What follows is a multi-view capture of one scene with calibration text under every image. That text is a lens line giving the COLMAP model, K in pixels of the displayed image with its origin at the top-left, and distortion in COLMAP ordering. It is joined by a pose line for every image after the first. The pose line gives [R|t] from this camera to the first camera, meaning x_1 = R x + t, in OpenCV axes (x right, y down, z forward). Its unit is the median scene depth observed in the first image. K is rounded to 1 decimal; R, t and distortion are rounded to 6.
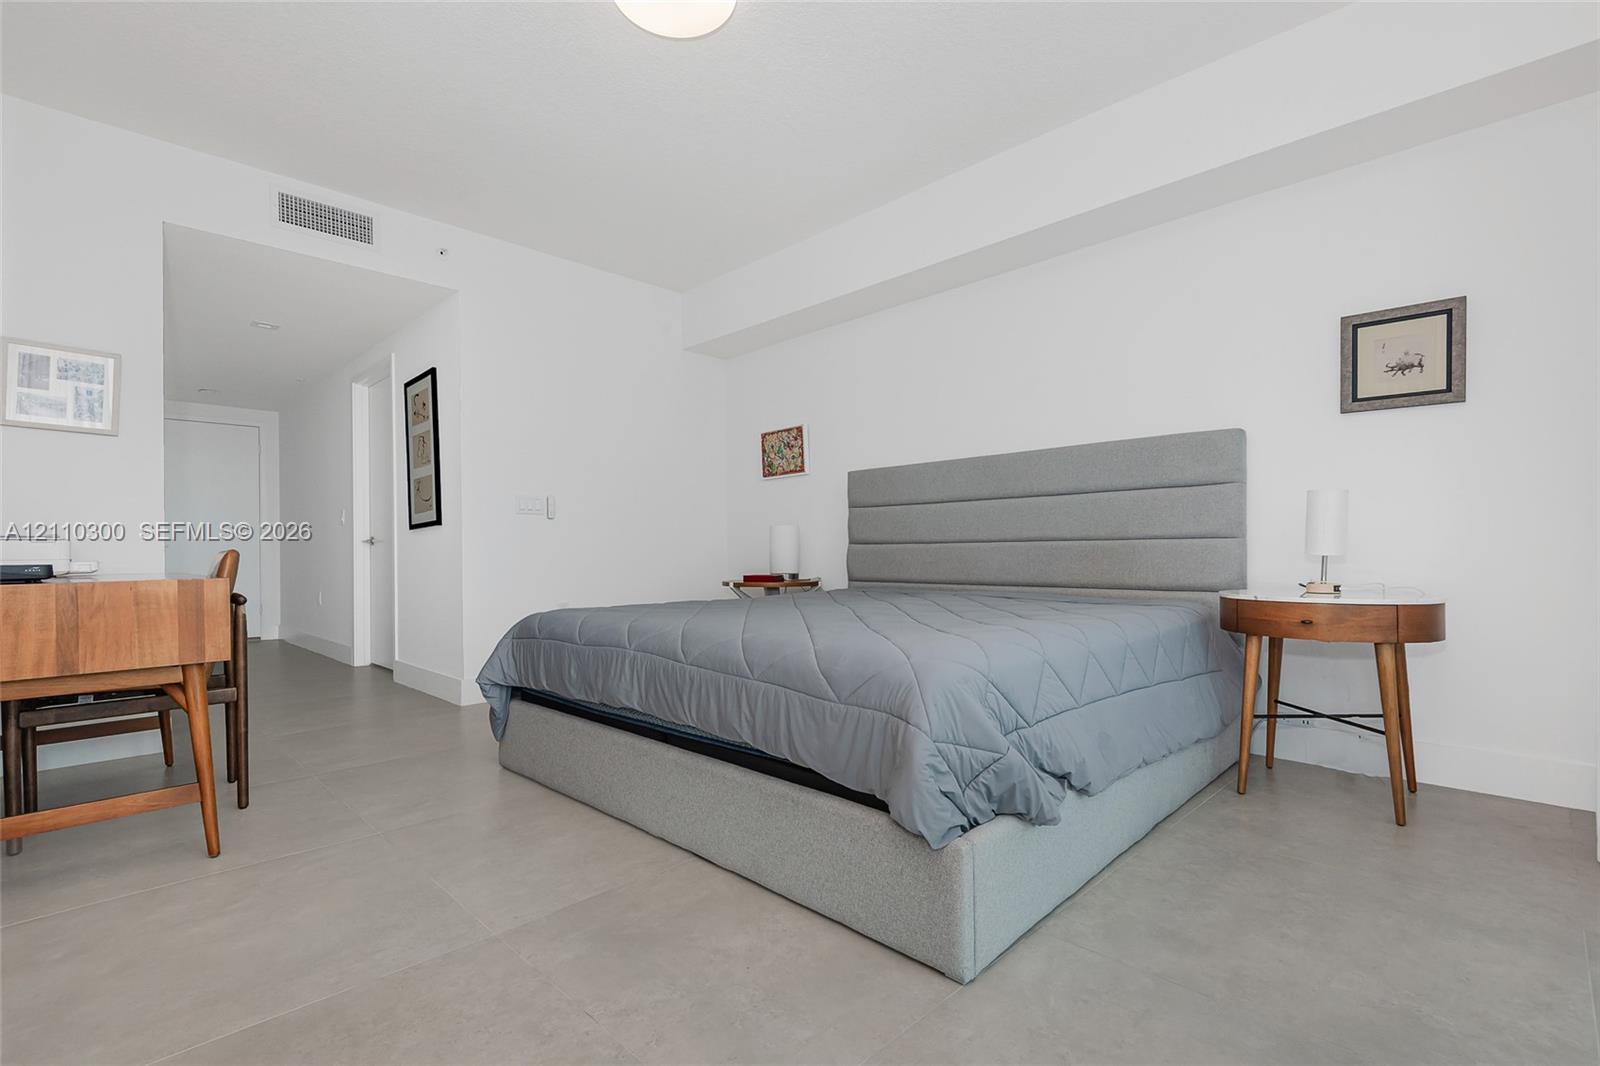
lens RADIAL K [[731.2, 0, 798.4], [0, 731.2, 542.9], [0, 0, 1]] dist [0.018883, -0.003164]
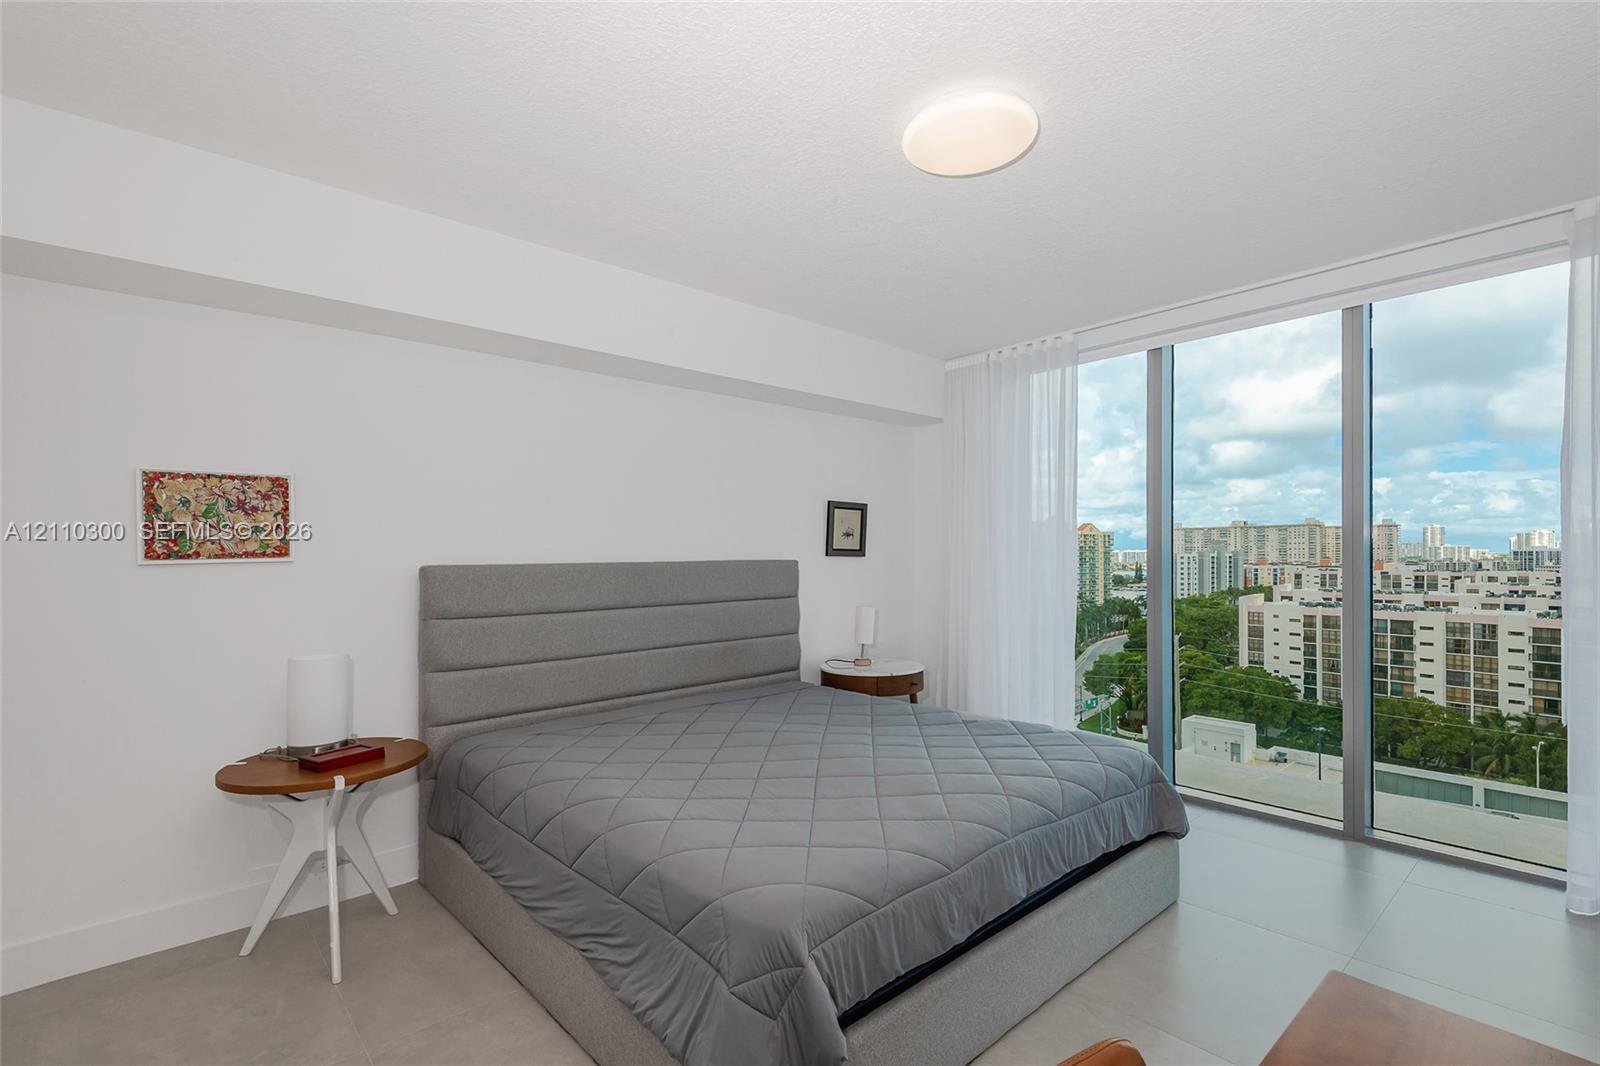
lens RADIAL K [[731.2, 0, 800.4], [0, 731.2, 549.8], [0, 0, 1]] dist [0.018883, -0.003164]
pose [[0.046849, 0.013827, 0.998806, -0.624189], [-0.002217, 0.999903, -0.013738, -0.108416], [-0.998900, -0.001570, 0.046875, 0.643321]]
